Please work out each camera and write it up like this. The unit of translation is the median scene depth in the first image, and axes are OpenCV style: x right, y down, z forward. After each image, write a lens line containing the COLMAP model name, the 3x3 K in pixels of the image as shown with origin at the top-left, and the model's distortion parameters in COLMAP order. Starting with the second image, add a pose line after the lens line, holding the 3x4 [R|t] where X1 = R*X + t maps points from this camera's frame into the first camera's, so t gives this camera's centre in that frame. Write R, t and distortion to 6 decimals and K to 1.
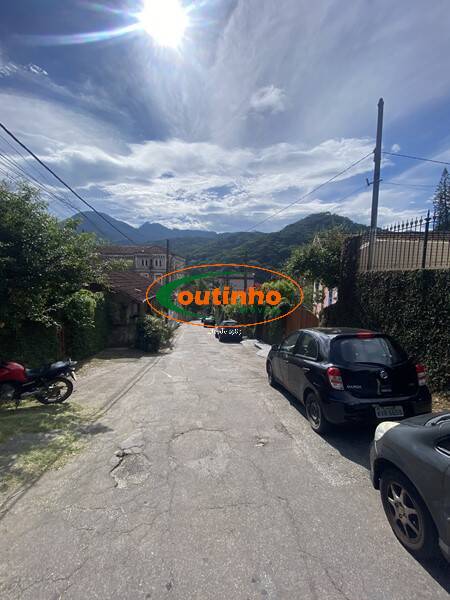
lens RADIAL K [[241.0, 0, 225.9], [0, 241.0, 300.7], [0, 0, 1]] dist [0.013963, -0.018897]
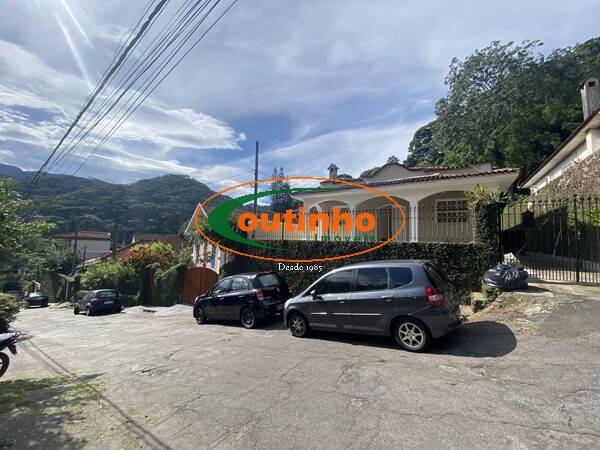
lens RADIAL K [[241.0, 0, 300.0], [0, 241.0, 225.0], [0, 0, 1]] dist [0.013963, -0.018897]
pose [[0.668647, 0.064255, 0.740799, -0.566069], [0.050541, 0.990028, -0.131491, 0.016756], [-0.741861, 0.125361, 0.658732, -0.424895]]
